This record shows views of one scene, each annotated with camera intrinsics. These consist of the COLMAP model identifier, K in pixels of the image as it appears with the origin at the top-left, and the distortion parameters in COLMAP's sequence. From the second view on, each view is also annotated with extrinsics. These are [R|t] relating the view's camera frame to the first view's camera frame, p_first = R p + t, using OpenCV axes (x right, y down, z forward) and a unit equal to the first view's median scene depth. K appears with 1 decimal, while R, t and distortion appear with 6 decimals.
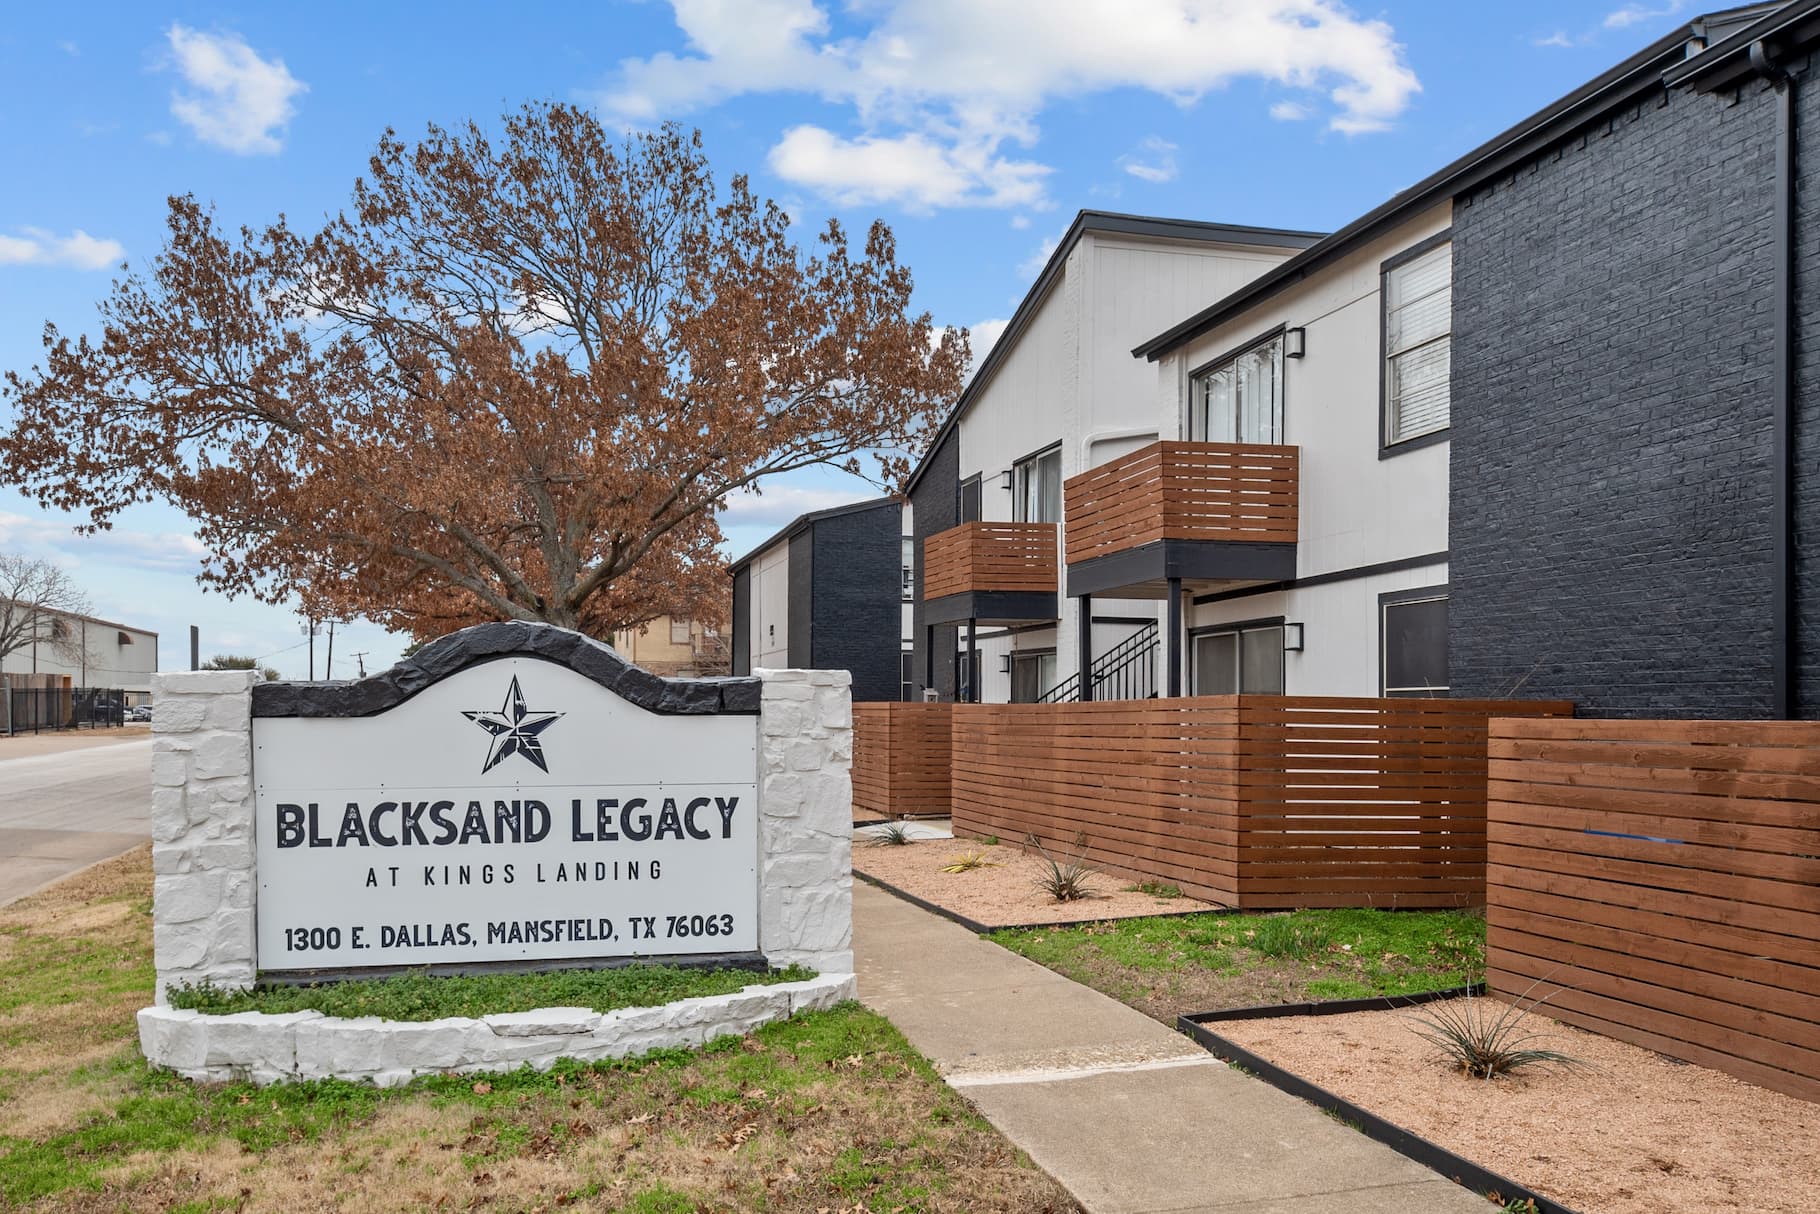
lens RADIAL K [[1498.1, 0, 896.1], [0, 1498.1, 760.9], [0, 0, 1]] dist [0.025459, -0.010348]
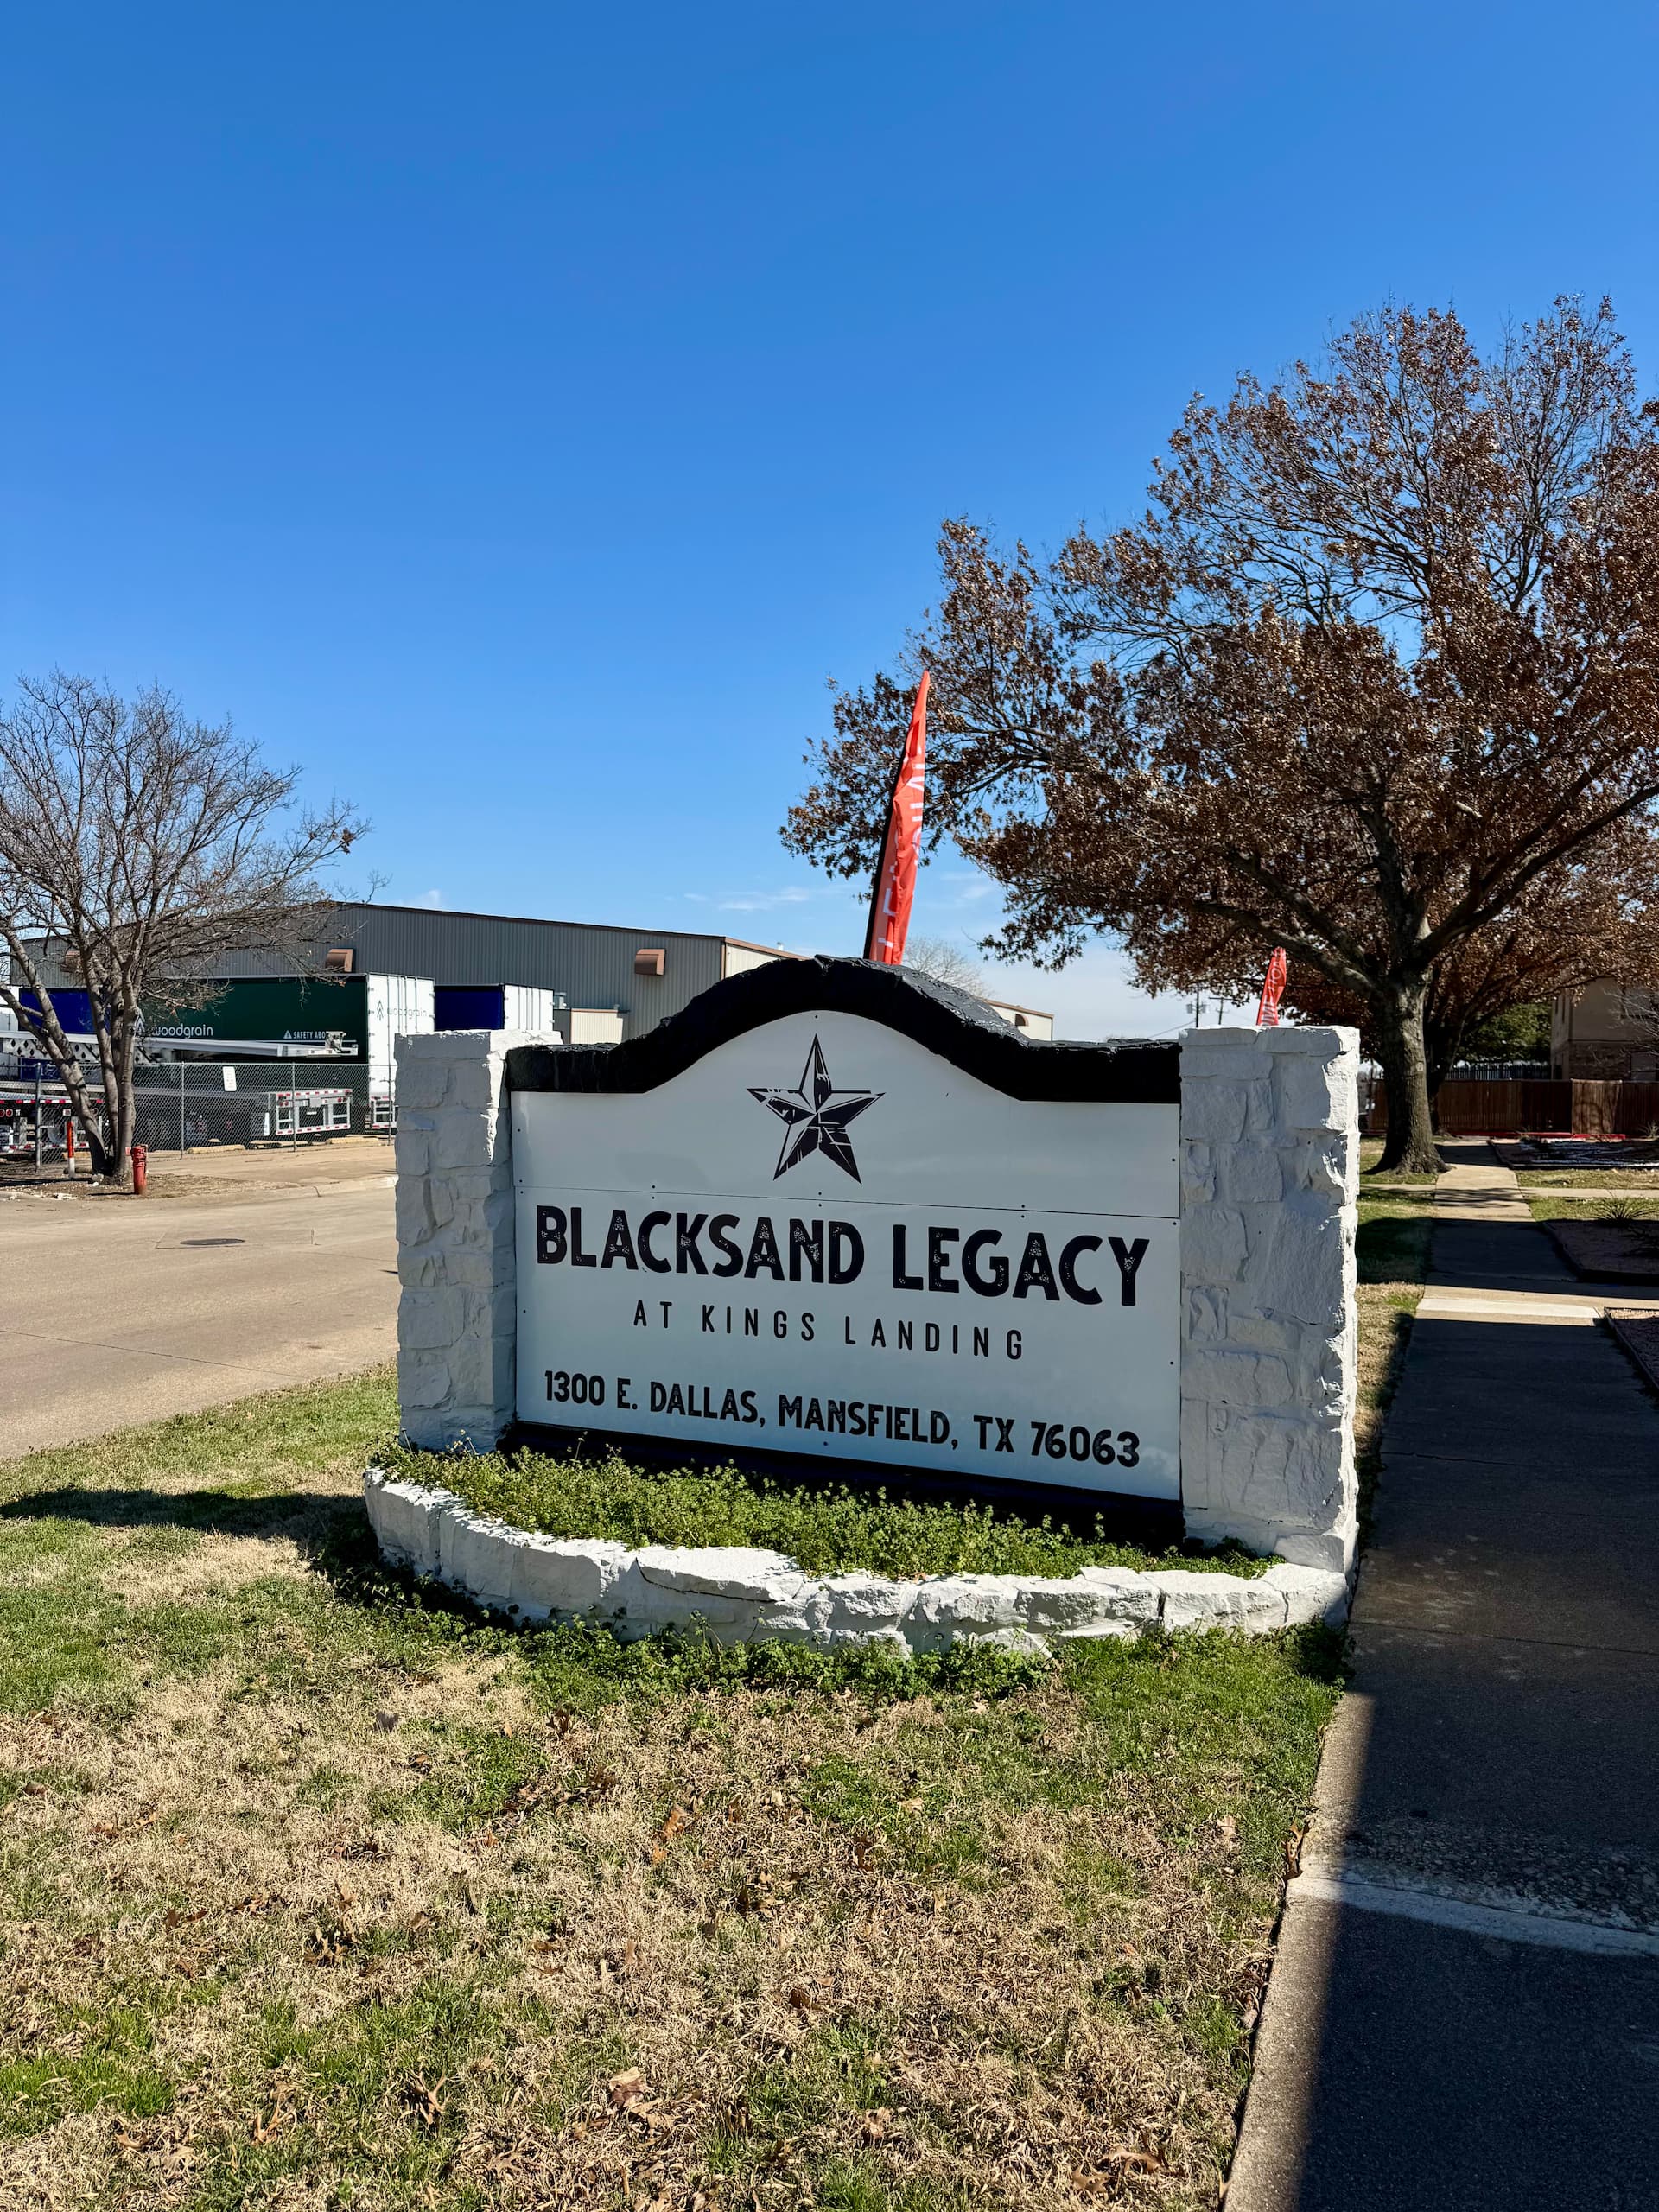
lens RADIAL K [[1680.1, 0, 776.4], [0, 1680.1, 1122.8], [0, 0, 1]] dist [0.069210, -0.016483]
pose [[0.790866, 0.030758, -0.611216, 0.191131], [-0.042430, 0.999089, -0.004624, -0.013208], [0.610517, 0.029590, 0.791451, 0.374686]]
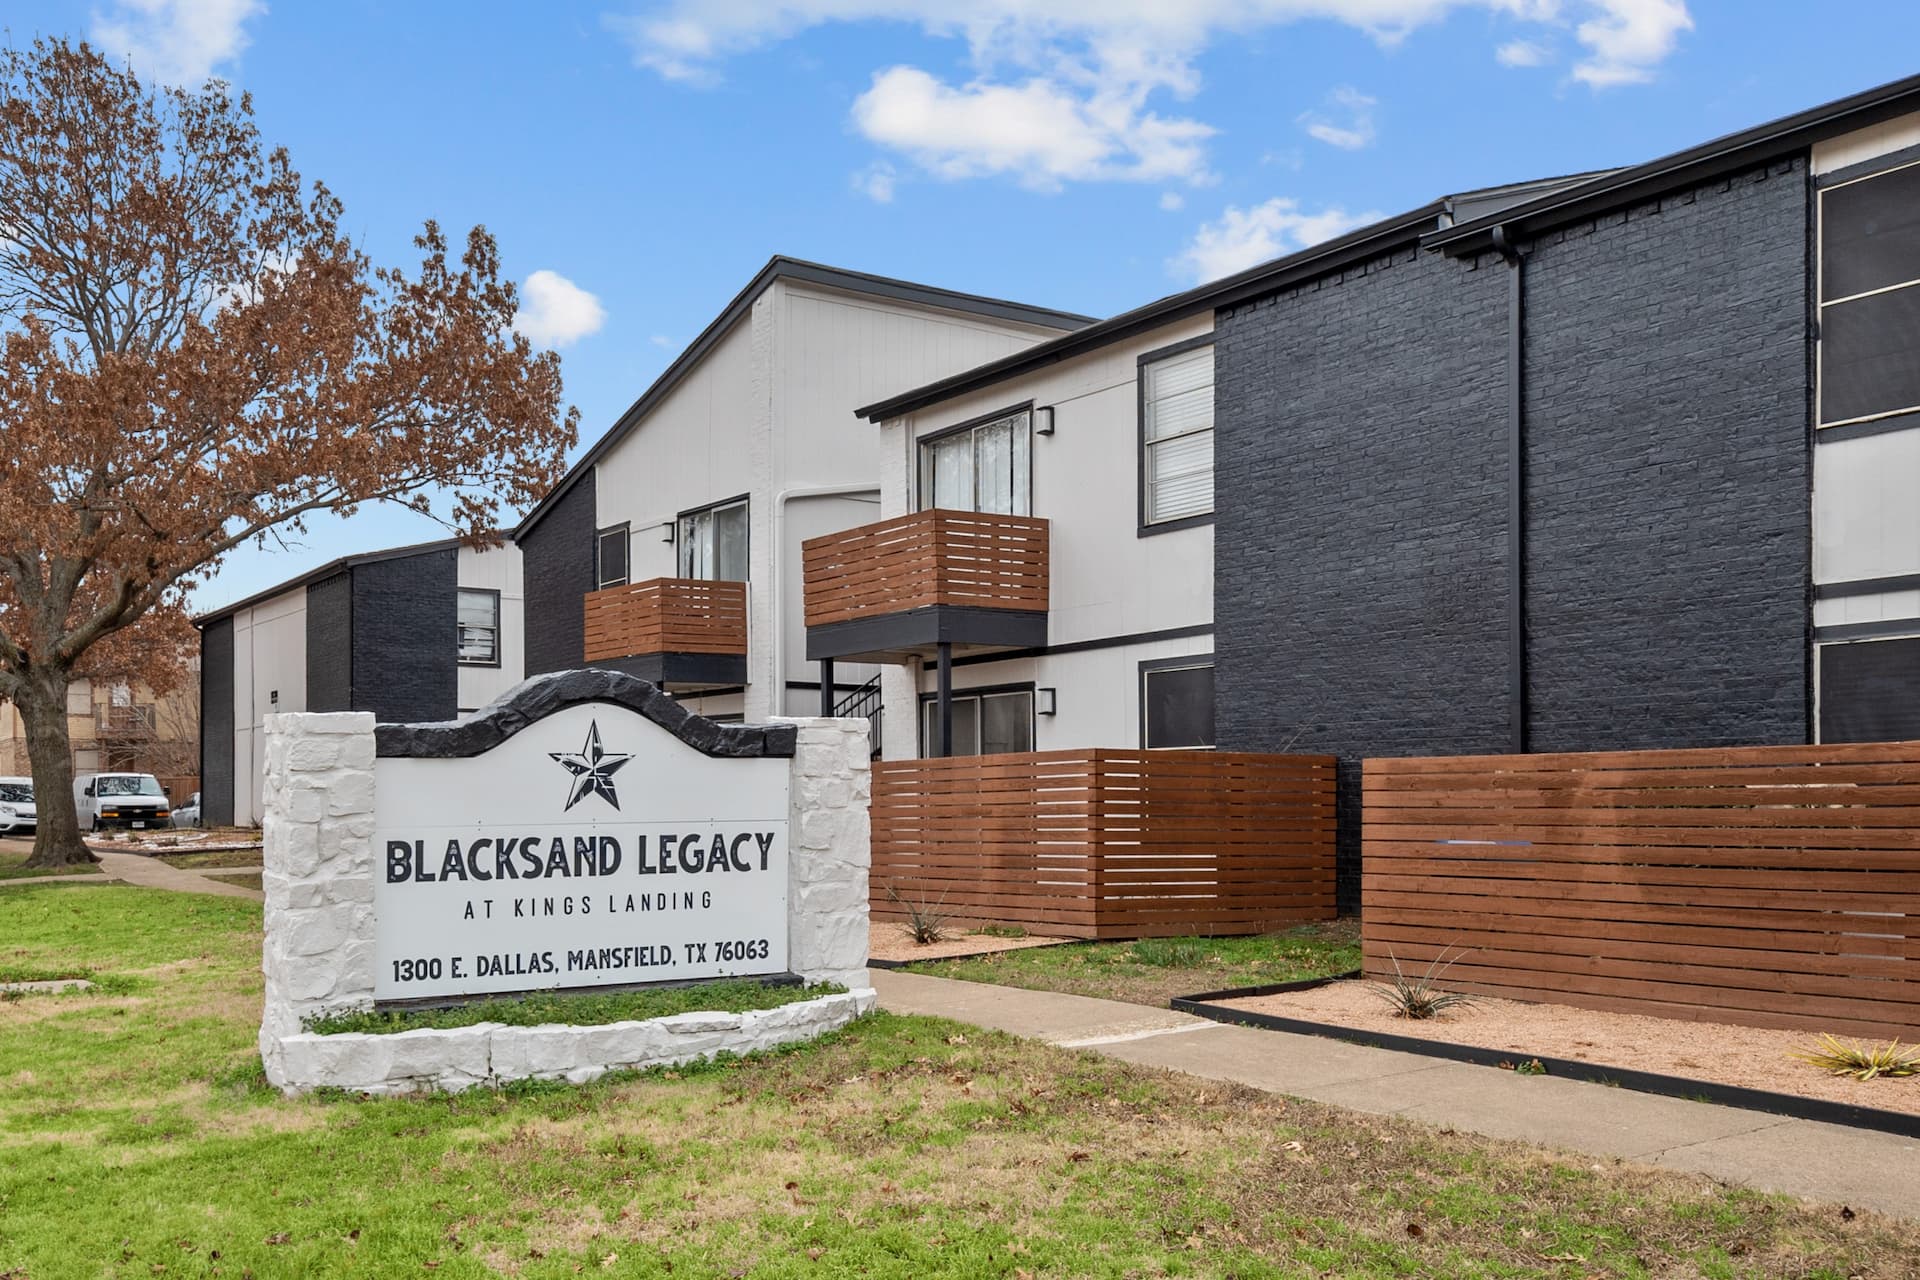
lens RADIAL K [[1820.8, 0, 924.9], [0, 1820.8, 899.8], [0, 0, 1]] dist [0.019076, 0.000000]
pose [[0.937725, -0.027899, 0.346255, -0.471547], [0.021490, 0.999520, 0.022337, 0.046485], [-0.346712, -0.013505, 0.937874, -0.302163]]
